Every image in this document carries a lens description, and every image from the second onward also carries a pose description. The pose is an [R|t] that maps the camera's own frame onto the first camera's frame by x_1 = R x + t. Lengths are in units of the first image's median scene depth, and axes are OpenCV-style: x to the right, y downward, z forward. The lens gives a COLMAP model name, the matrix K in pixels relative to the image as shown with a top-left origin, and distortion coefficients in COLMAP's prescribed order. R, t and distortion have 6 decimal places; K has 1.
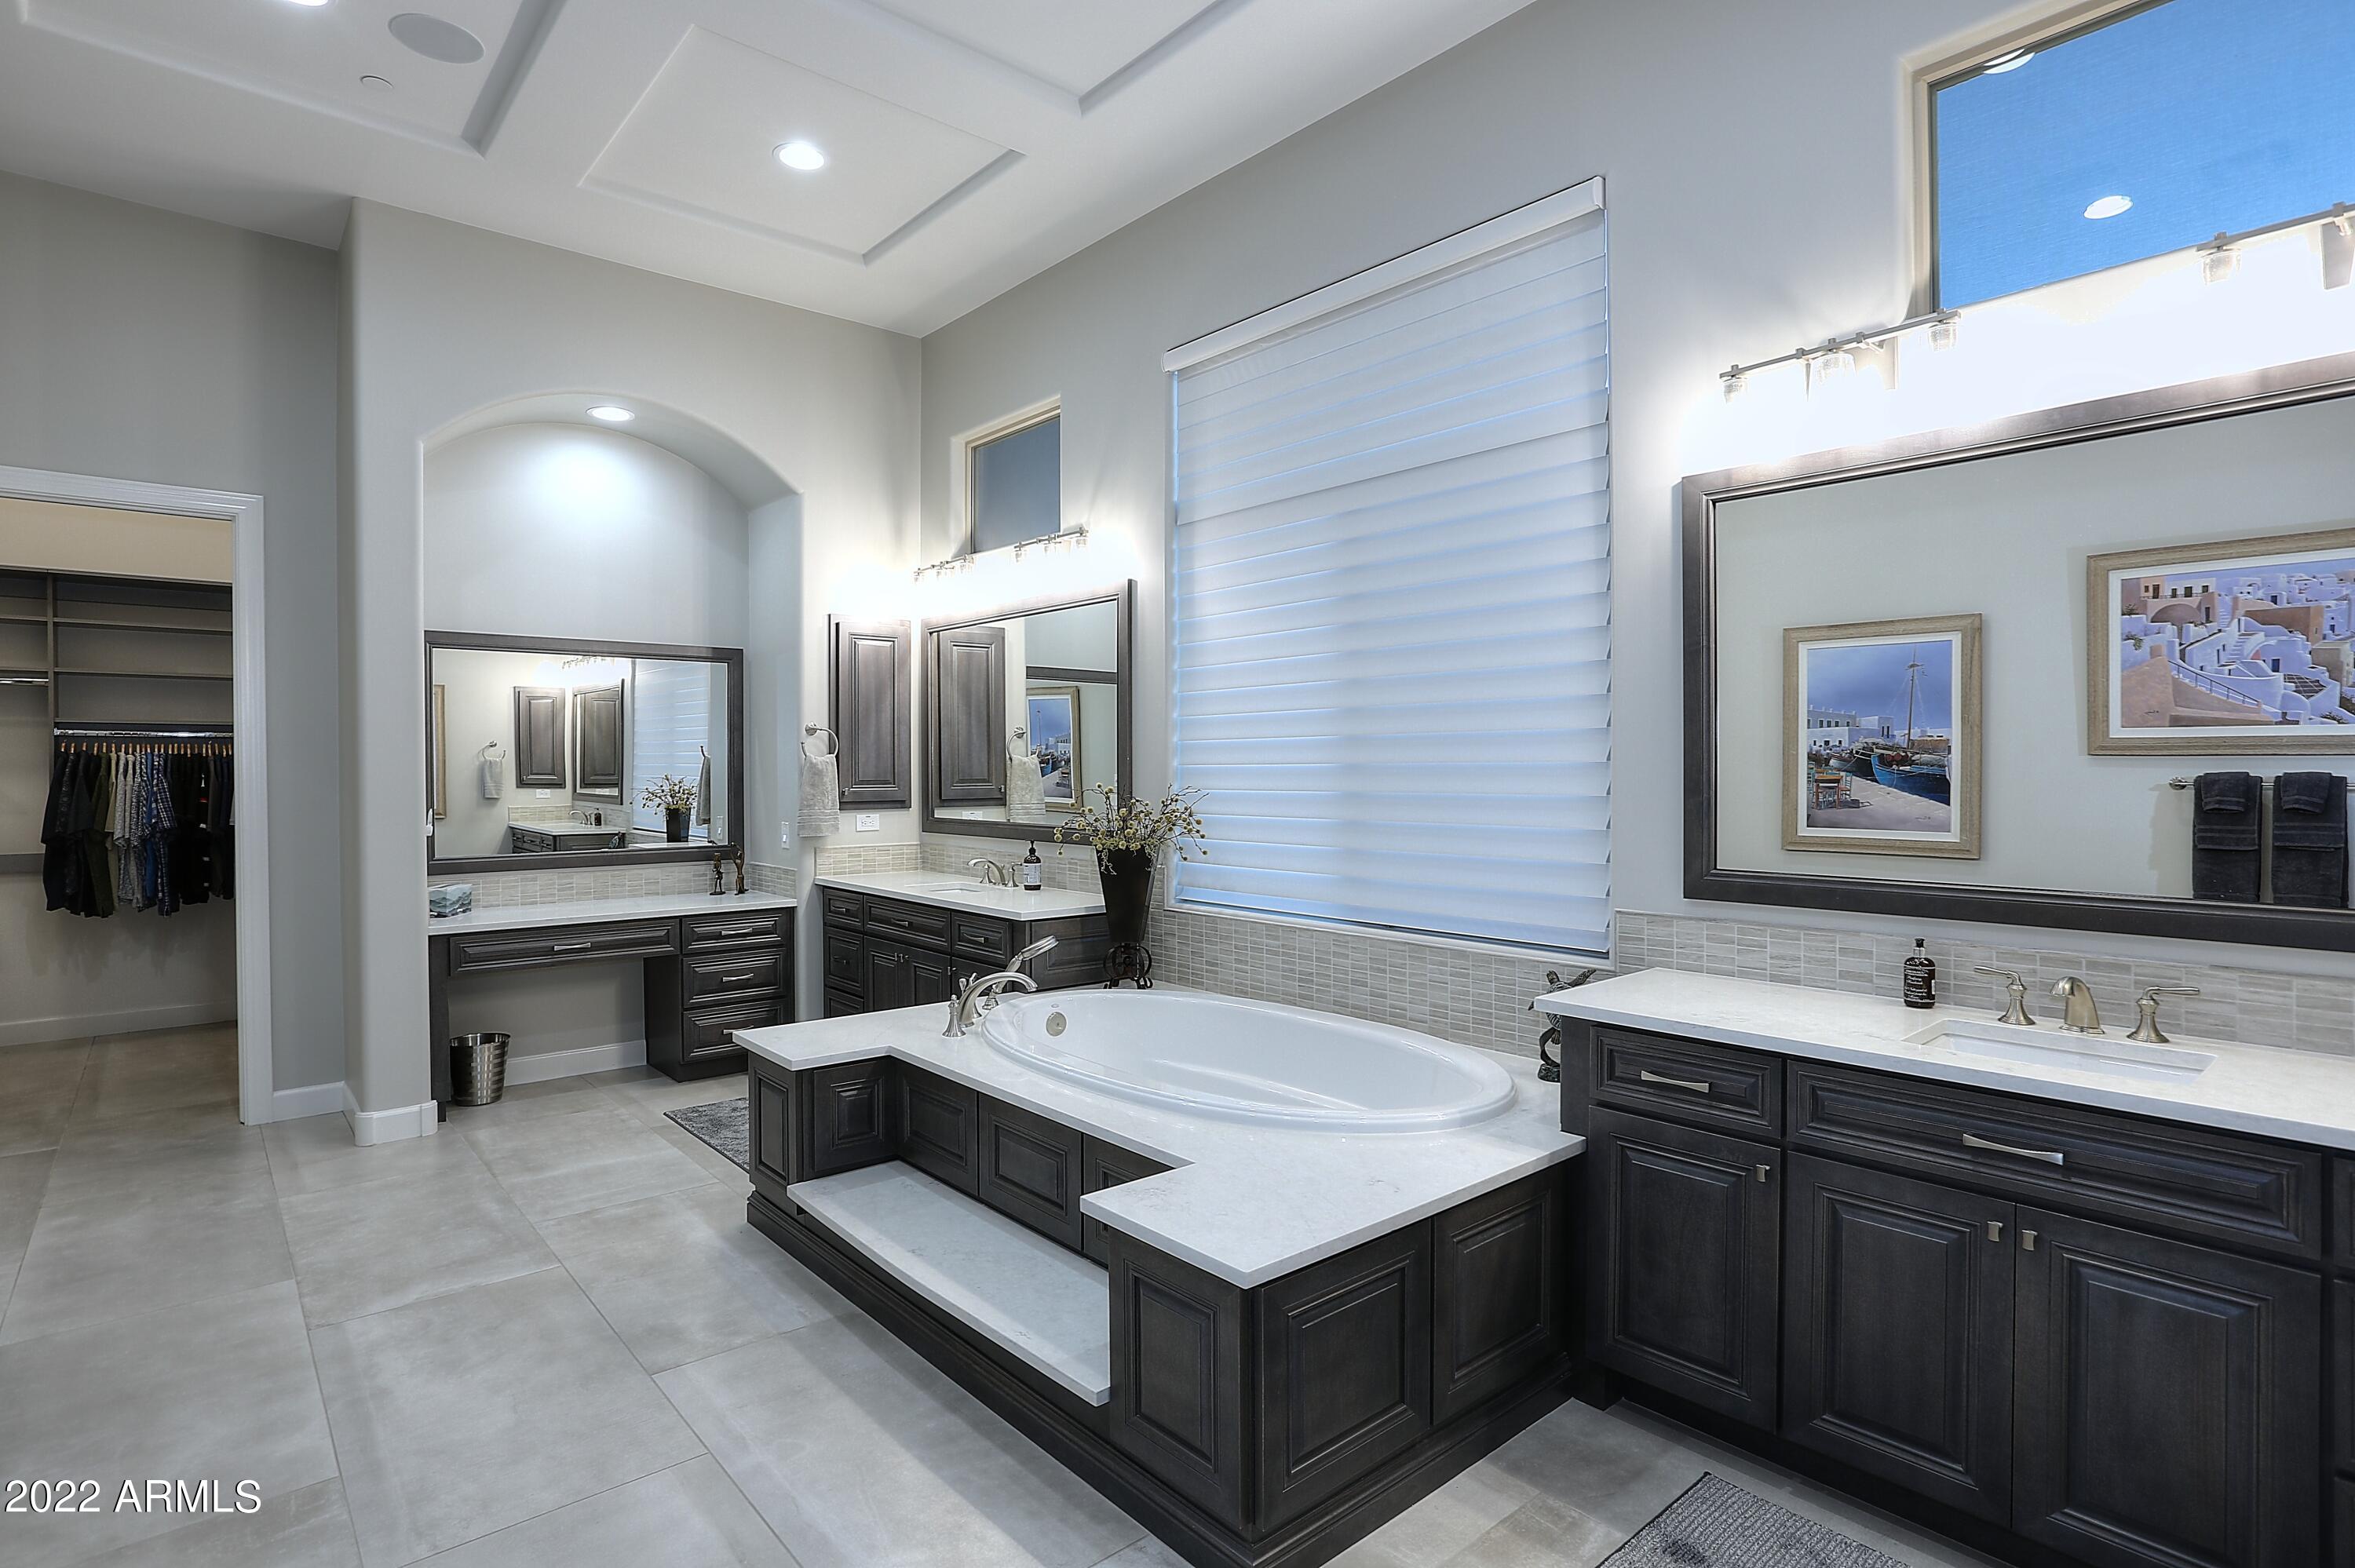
lens RADIAL K [[1174.2, 0, 1184.4], [0, 1174.2, 782.1], [0, 0, 1]] dist [-0.047654, 0.009559]
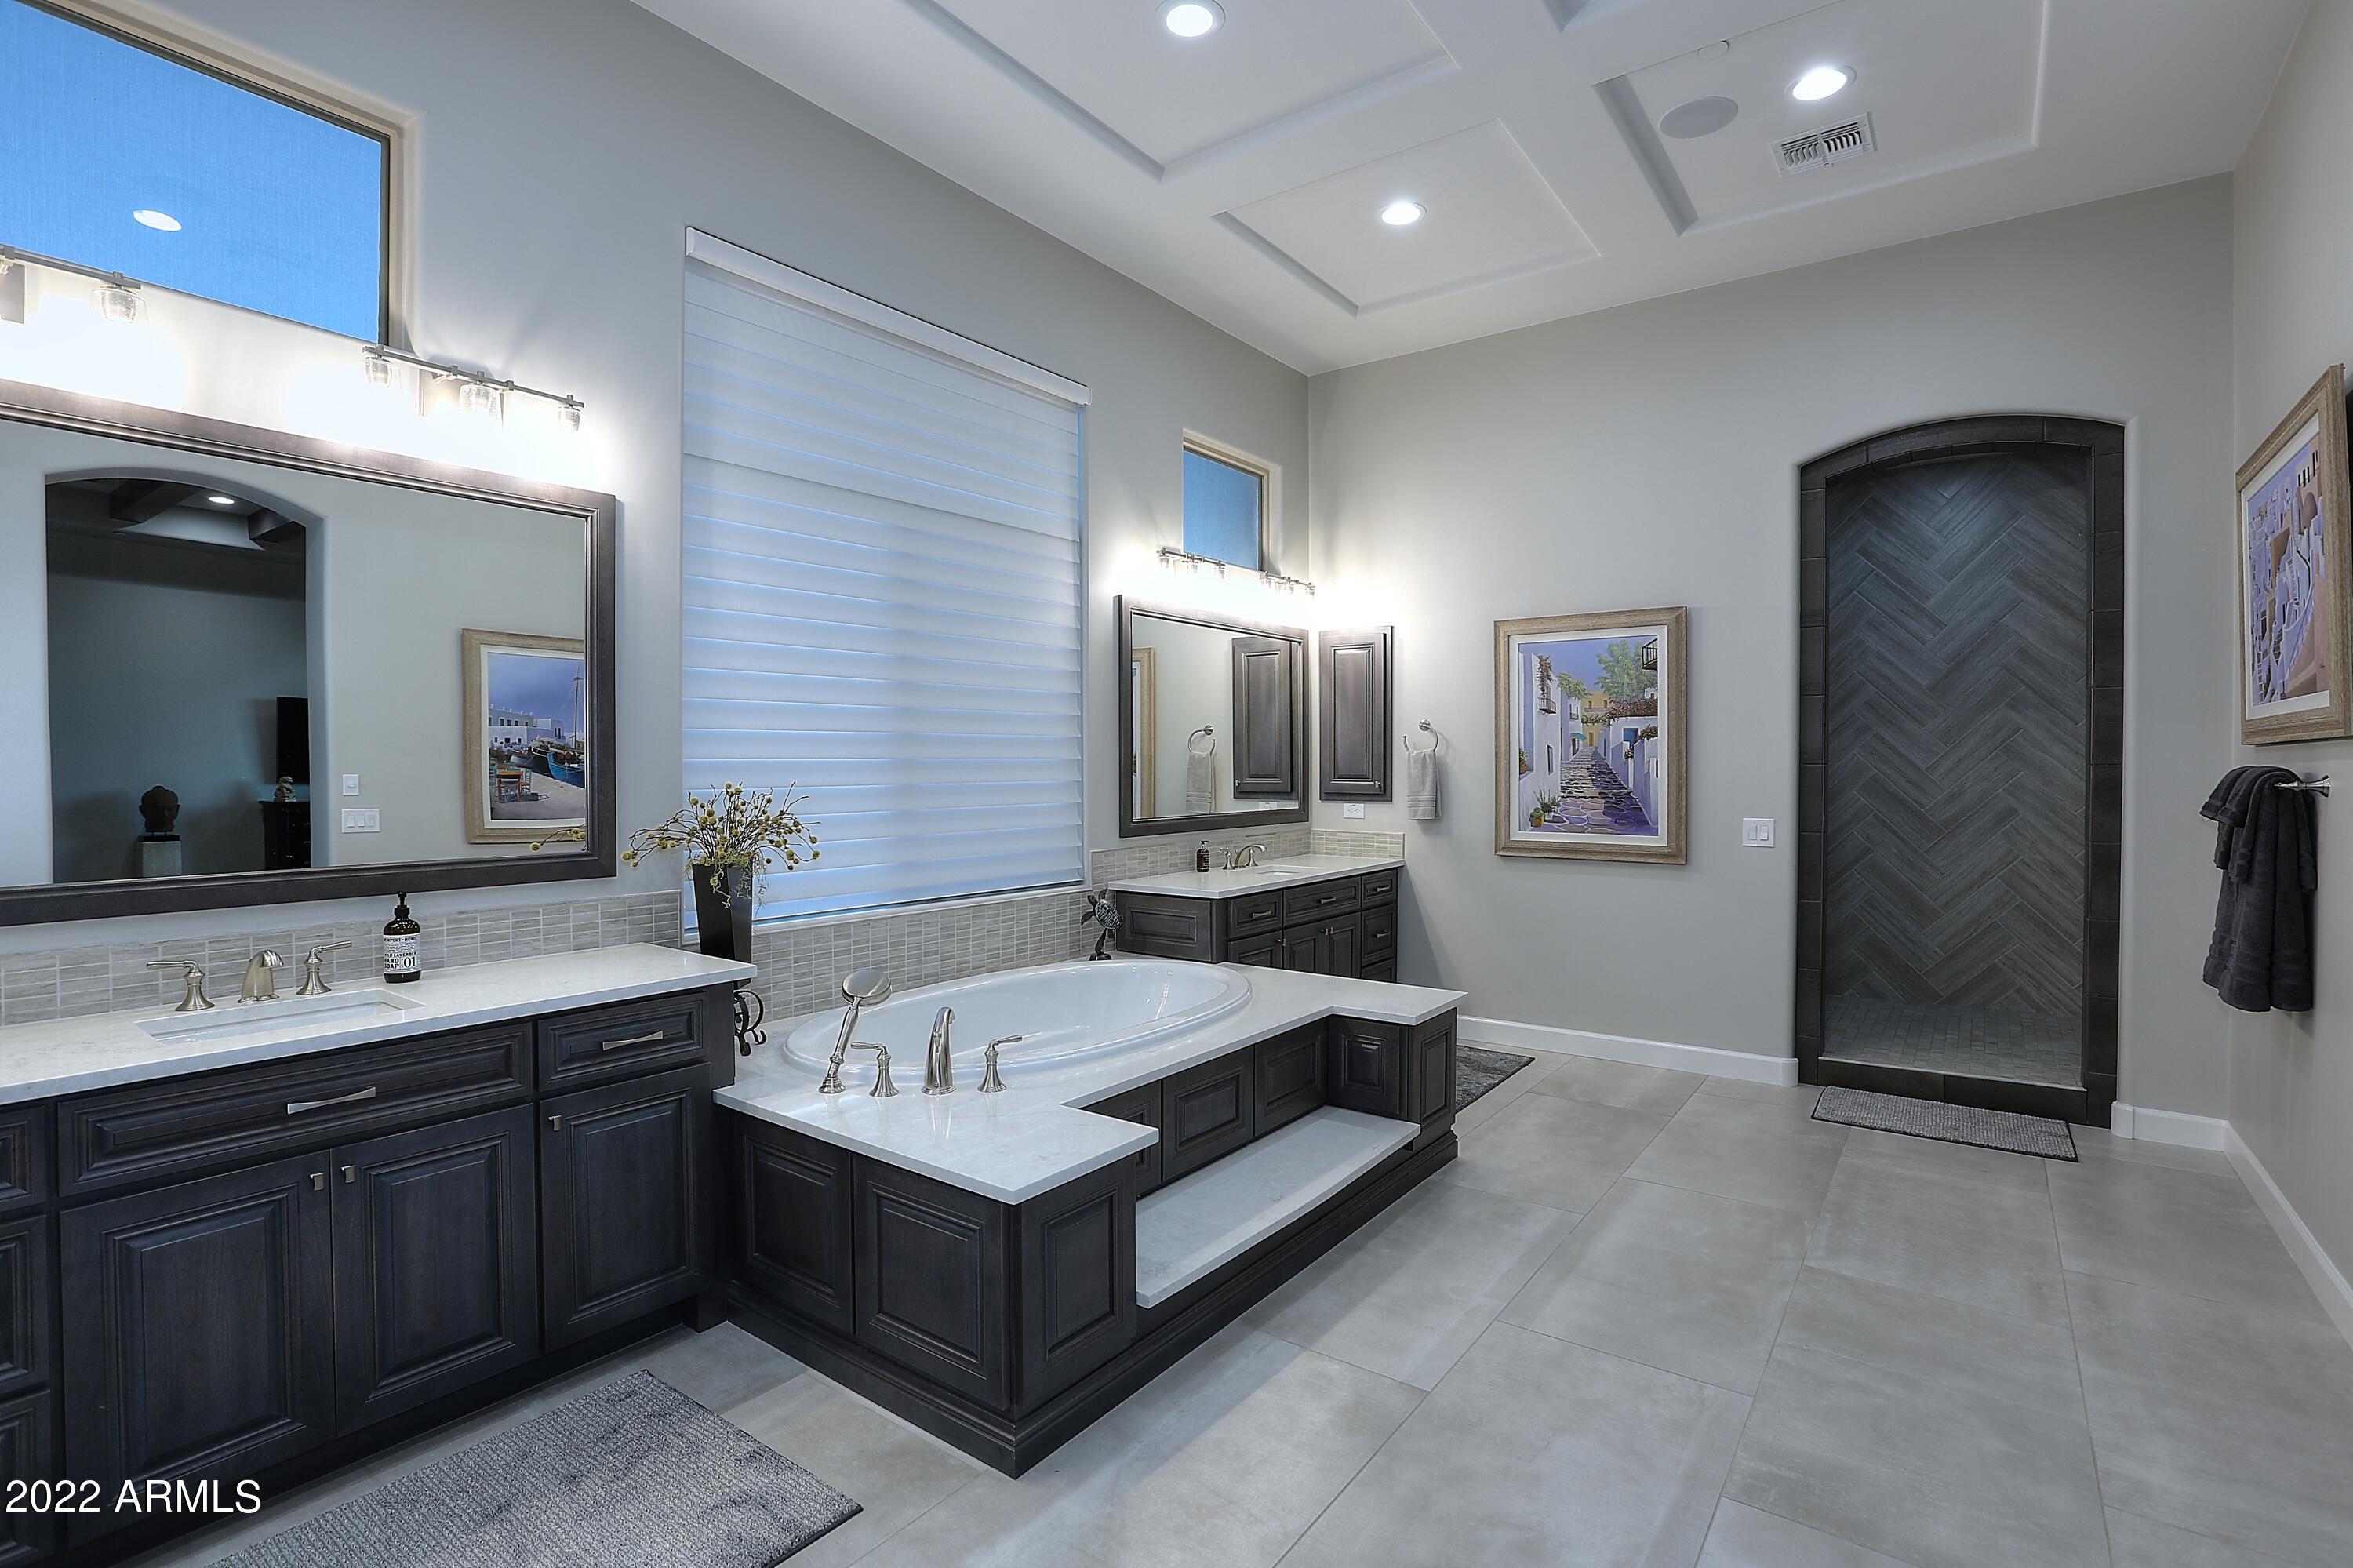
lens RADIAL K [[1105.0, 0, 1171.0], [0, 1105.0, 769.4], [0, 0, 1]] dist [-0.038102, -0.001464]
pose [[-0.216758, -0.002038, 0.976223, -0.914469], [0.011466, 0.999924, 0.004633, -0.007740], [-0.976158, 0.012198, -0.216718, 0.981953]]
